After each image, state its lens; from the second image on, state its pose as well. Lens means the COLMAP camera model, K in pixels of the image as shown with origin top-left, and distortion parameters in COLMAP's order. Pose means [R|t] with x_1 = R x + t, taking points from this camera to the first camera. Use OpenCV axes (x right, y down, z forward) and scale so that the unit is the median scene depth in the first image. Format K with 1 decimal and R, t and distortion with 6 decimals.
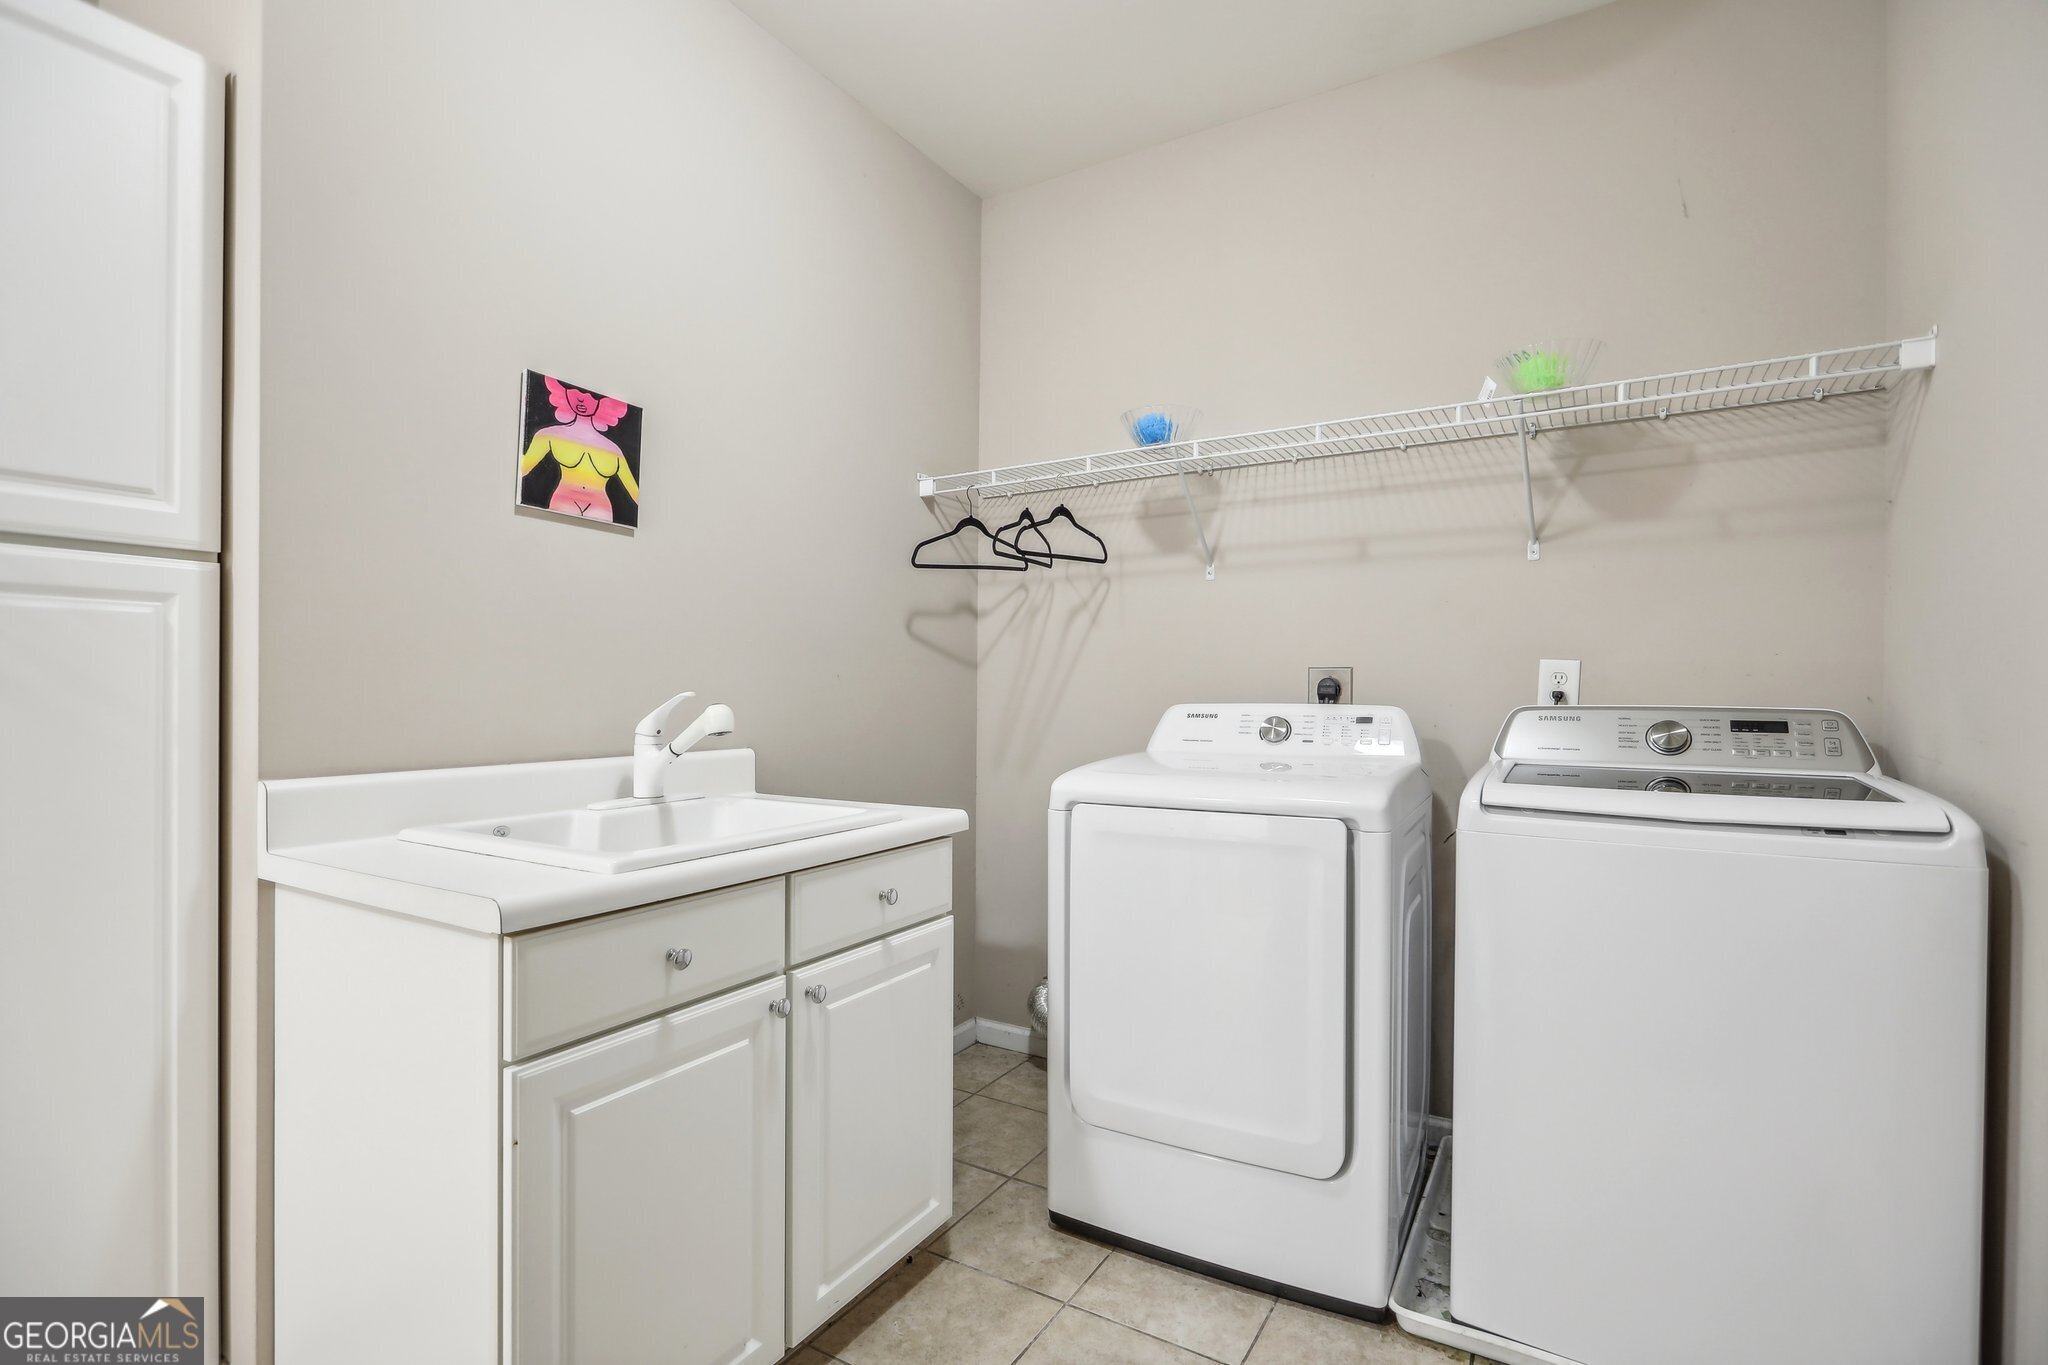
lens RADIAL K [[919.5, 0, 1040.6], [0, 919.5, 695.8], [0, 0, 1]] dist [0.003499, 0.001682]
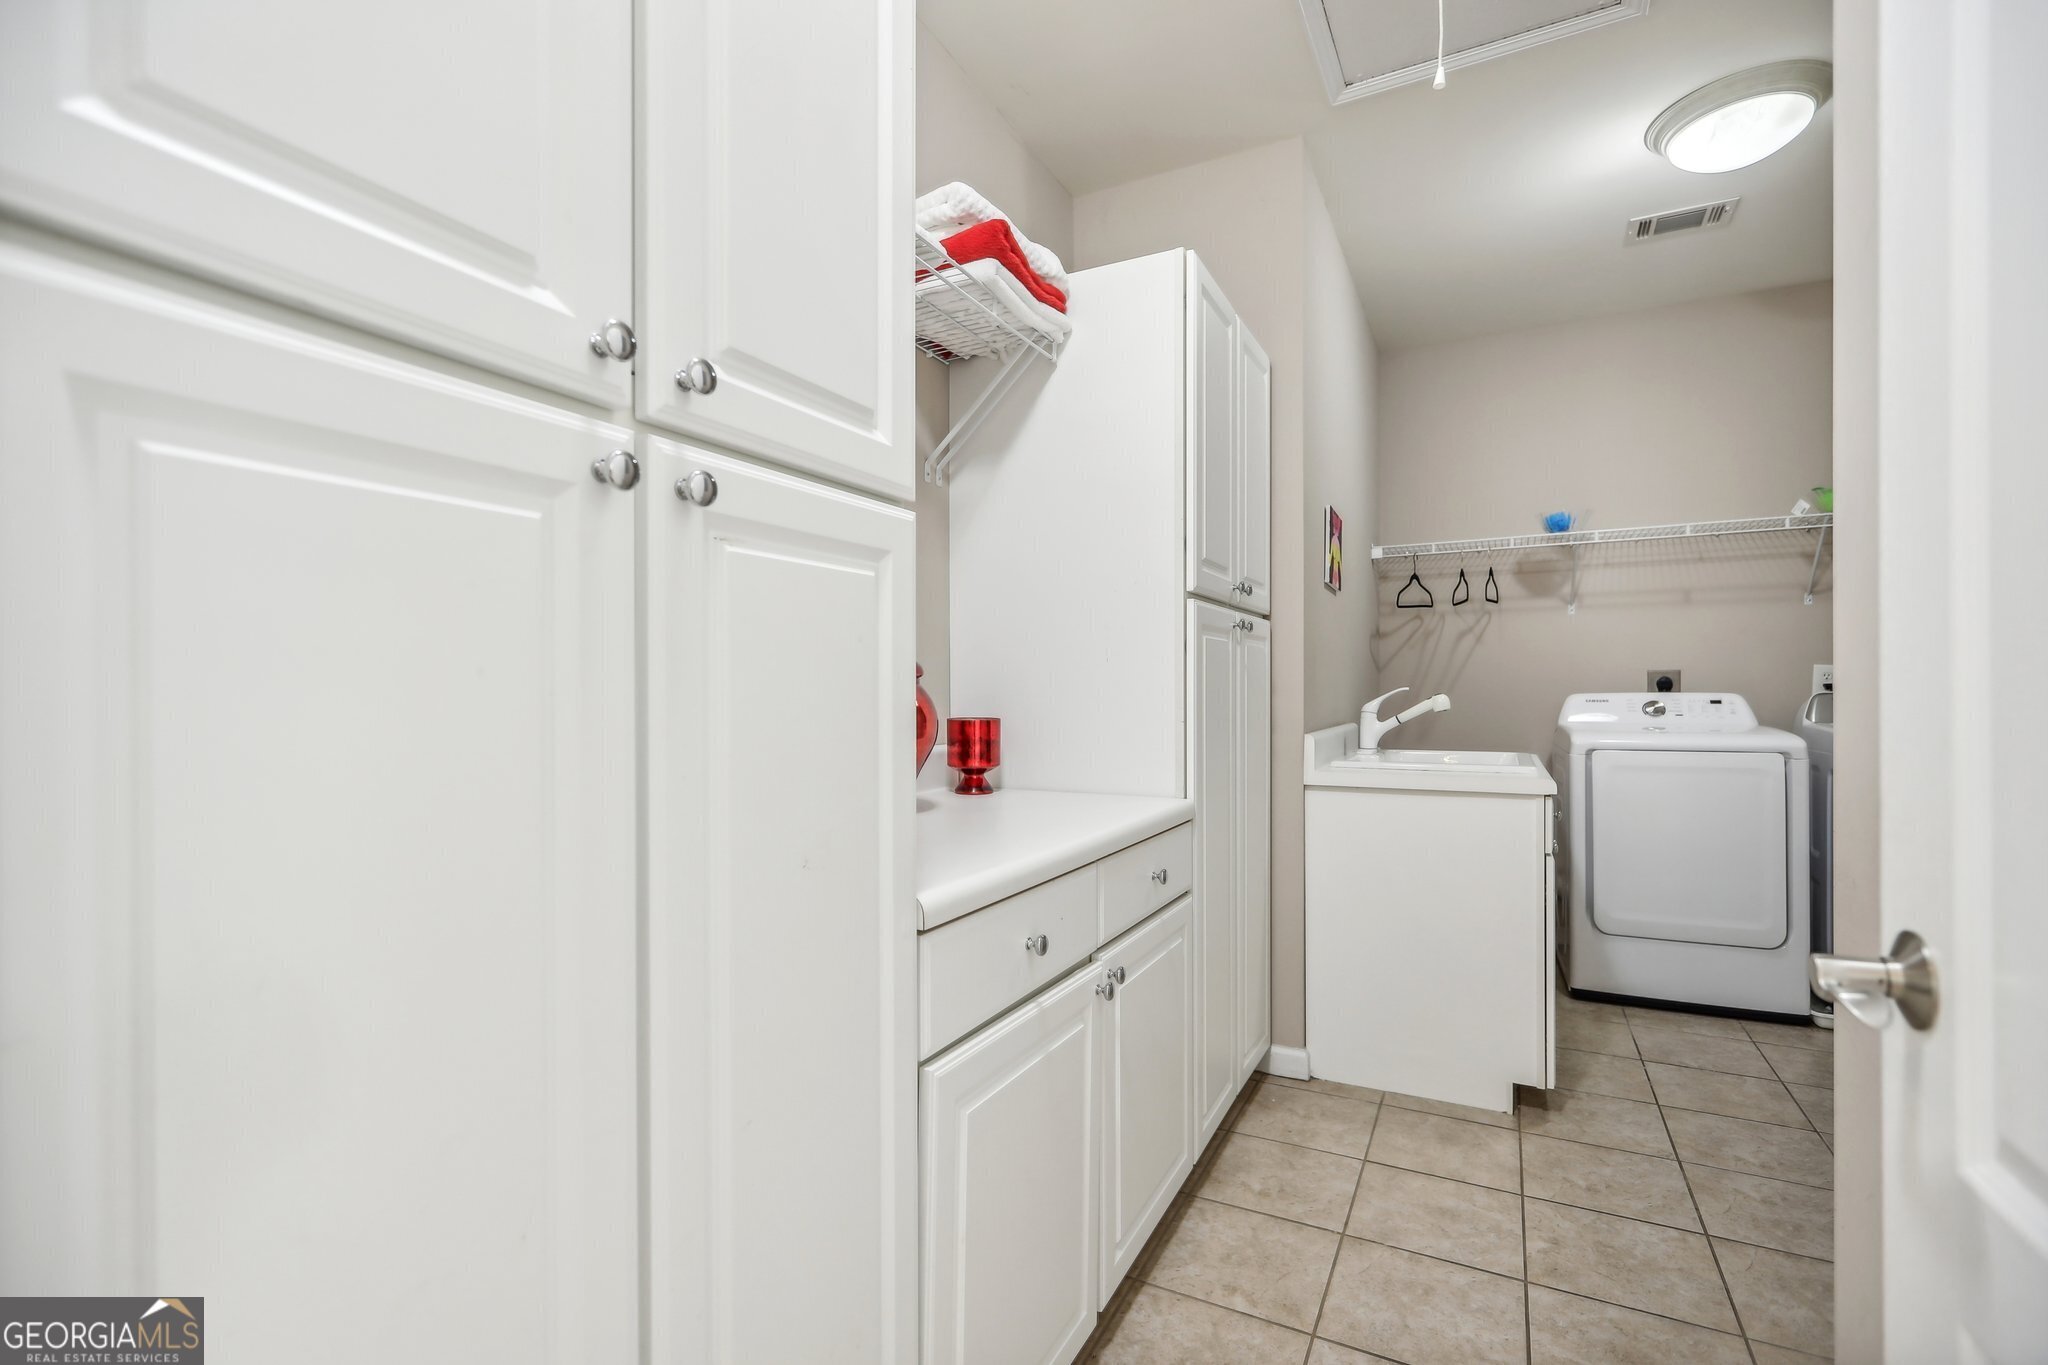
lens RADIAL K [[919.5, 0, 1009.7], [0, 919.5, 679.9], [0, 0, 1]] dist [0.003499, 0.001682]
pose [[0.998875, -0.009725, 0.046420, -0.859137], [0.010612, 0.999765, -0.018903, 0.003995], [-0.046225, 0.019374, 0.998743, -0.519804]]
